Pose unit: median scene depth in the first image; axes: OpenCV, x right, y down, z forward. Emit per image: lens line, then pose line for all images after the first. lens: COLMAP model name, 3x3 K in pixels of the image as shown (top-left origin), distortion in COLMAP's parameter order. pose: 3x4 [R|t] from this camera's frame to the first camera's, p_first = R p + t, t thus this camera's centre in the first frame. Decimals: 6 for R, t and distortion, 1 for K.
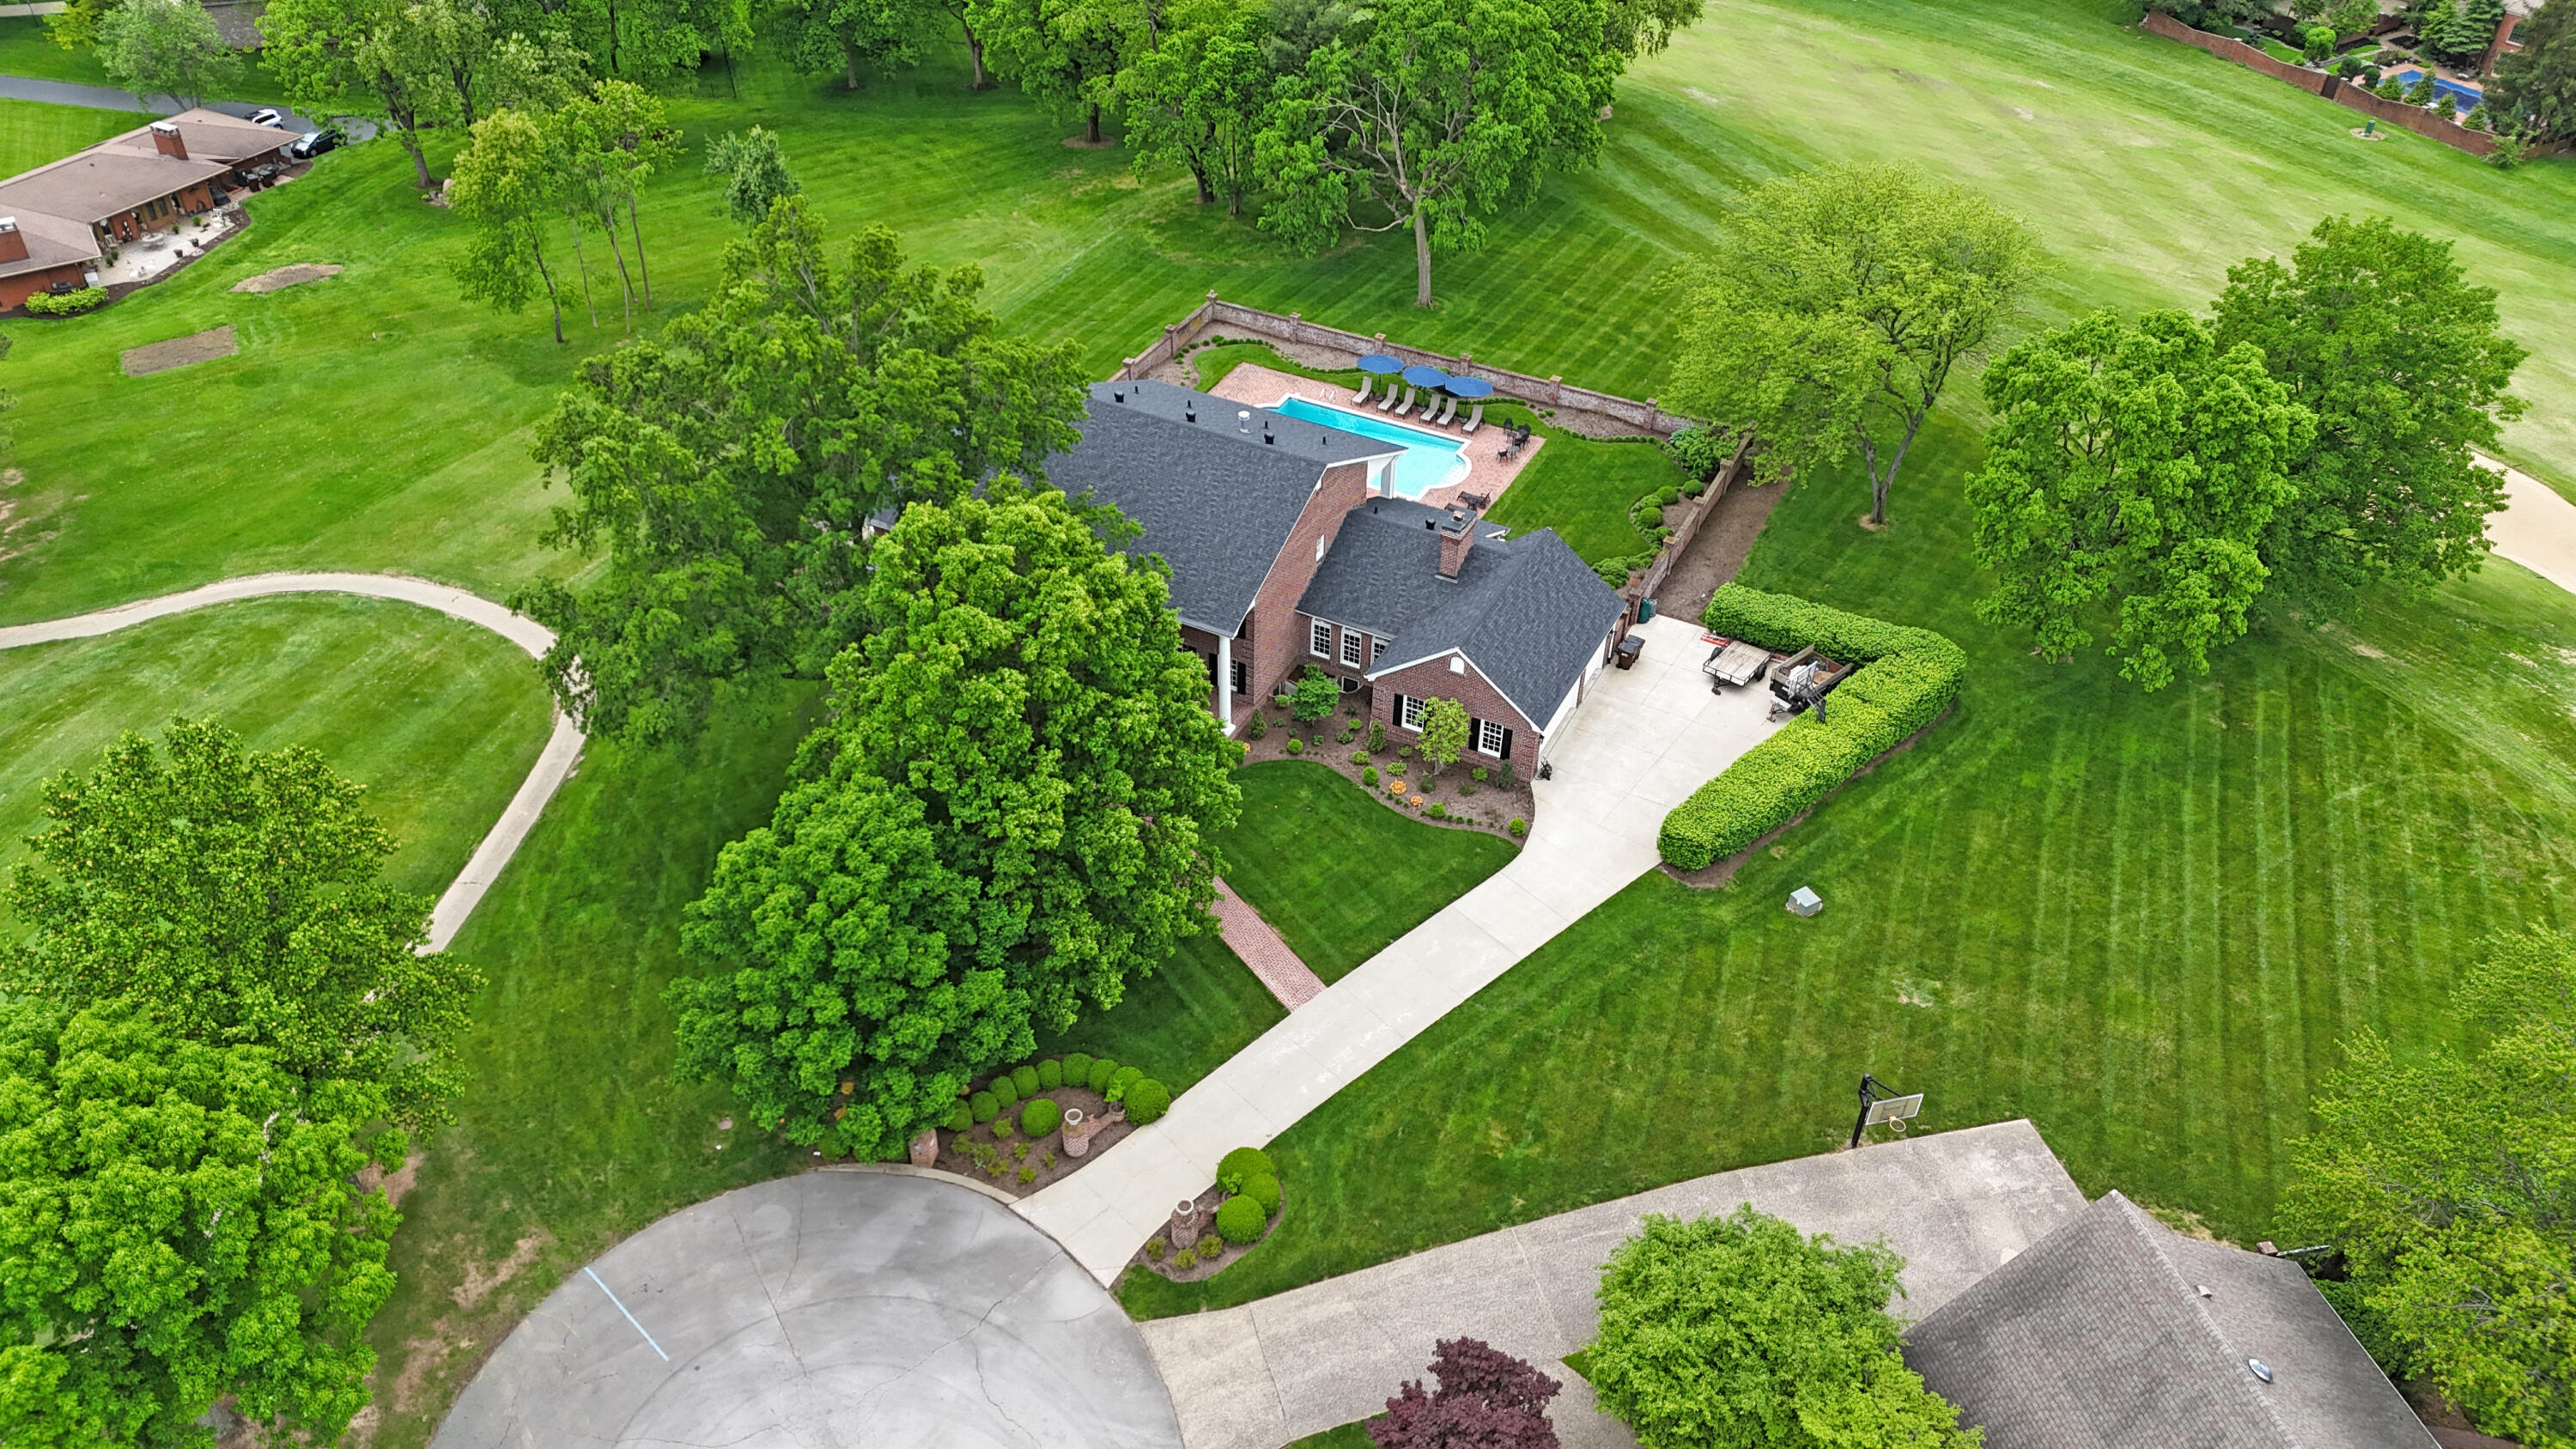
lens RADIAL K [[1891.0, 0, 1288.4], [0, 1891.0, 716.2], [0, 0, 1]] dist [0.063284, -0.066283]
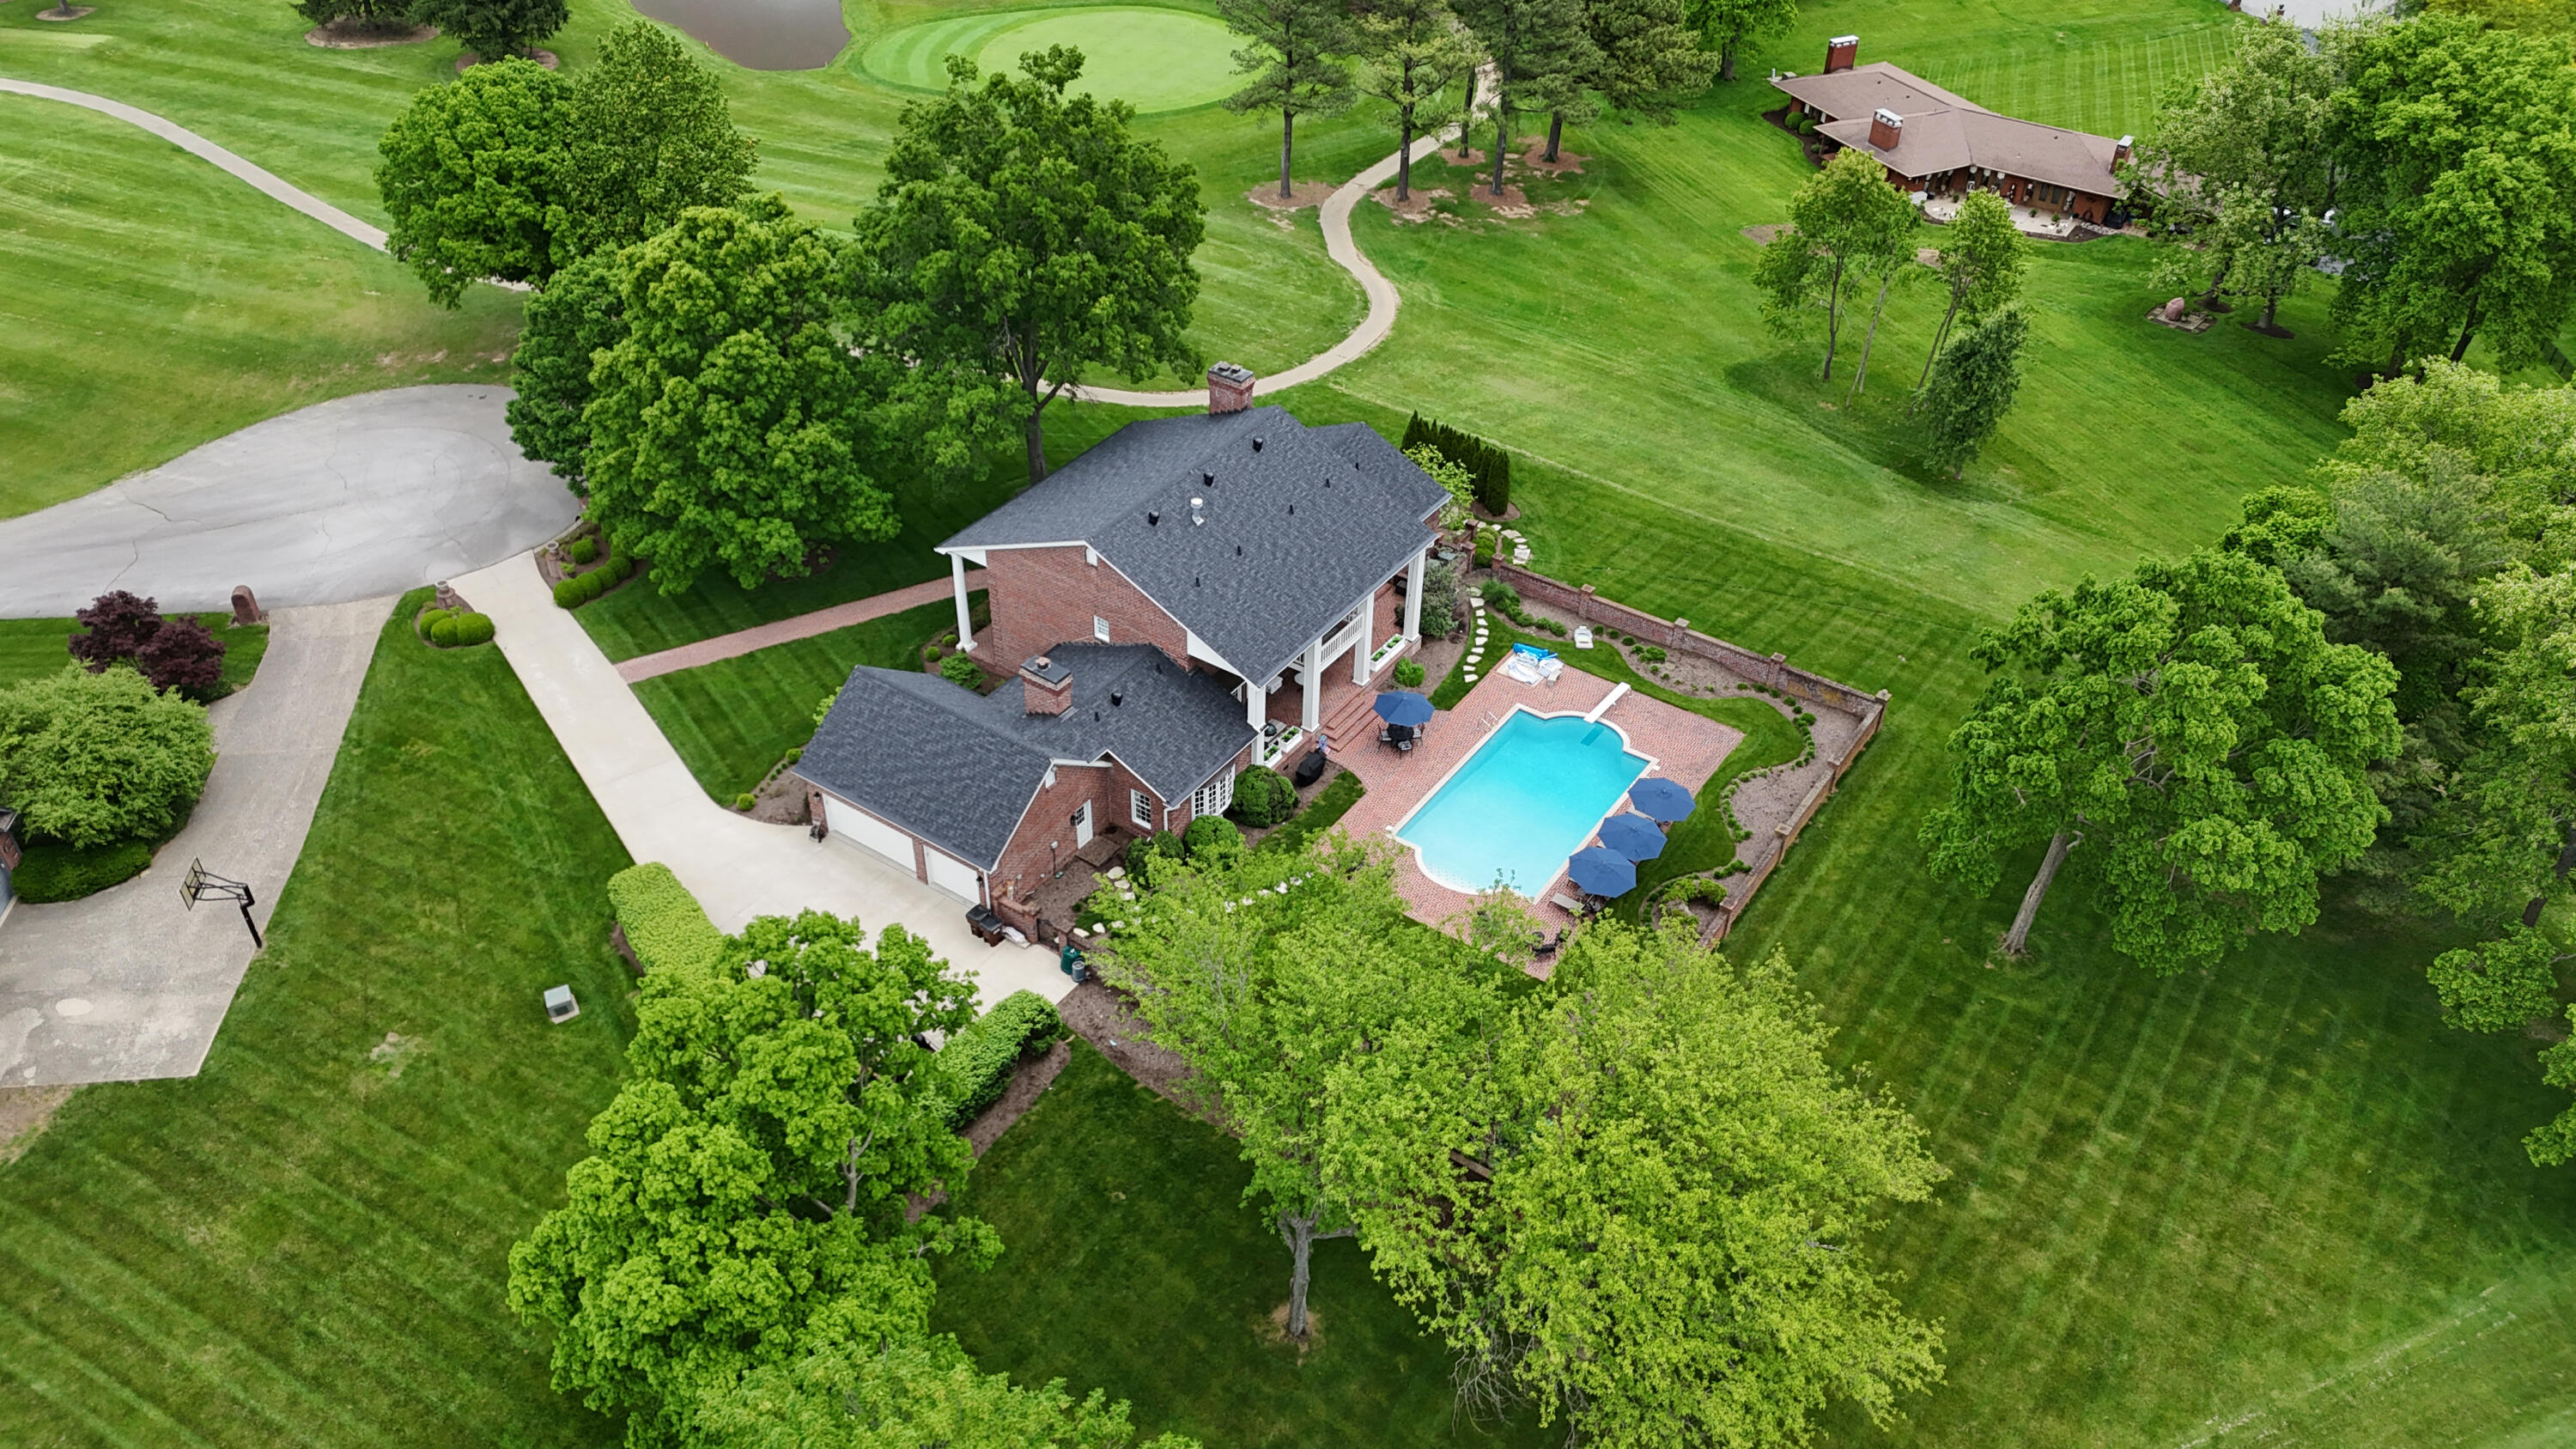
lens RADIAL K [[1891.0, 0, 1287.0], [0, 1891.0, 715.7], [0, 0, 1]] dist [0.063284, -0.066283]
pose [[-0.128235, 0.590733, -0.796612, 0.851275], [-0.621993, 0.577726, 0.528543, -0.673945], [0.772451, 0.563264, 0.293347, 0.873993]]
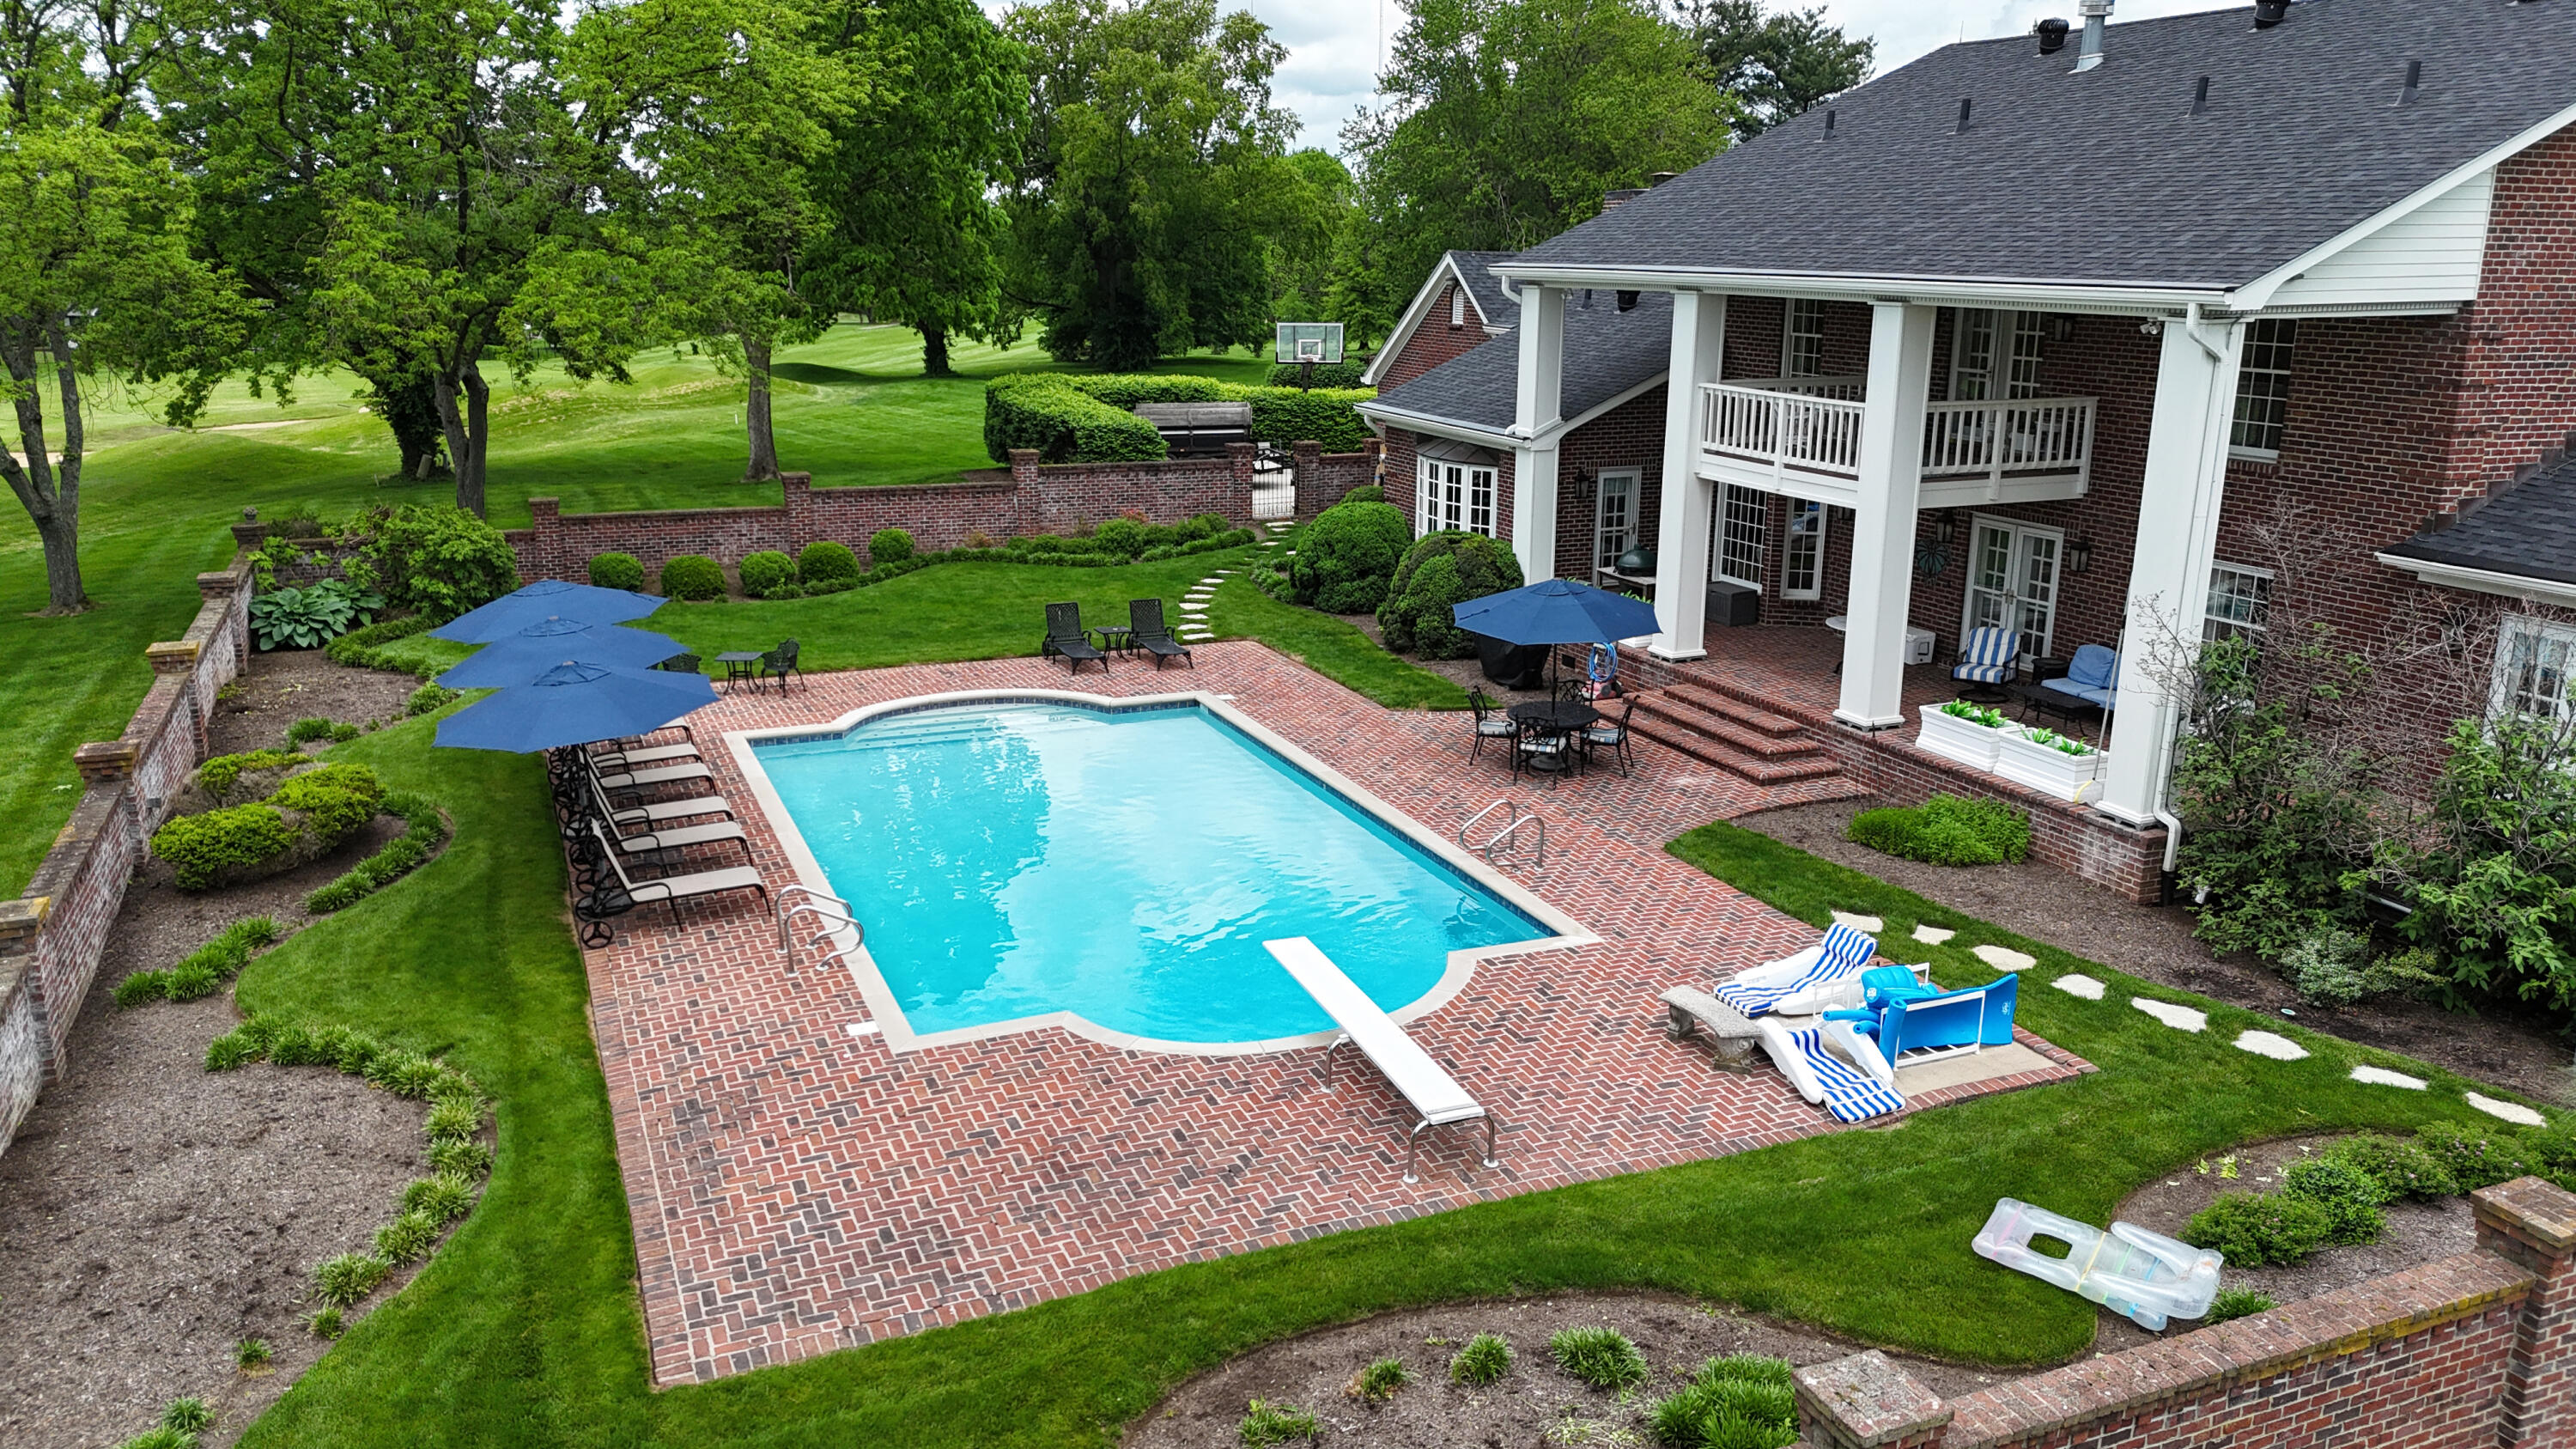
lens RADIAL K [[1891.0, 0, 1271.1], [0, 1891.0, 734.9], [0, 0, 1]] dist [0.063284, -0.066283]
pose [[-0.763272, -0.189399, 0.617692, -0.150767], [0.377482, 0.645173, 0.664274, -0.373099], [-0.524331, 0.740189, -0.420948, 1.396410]]
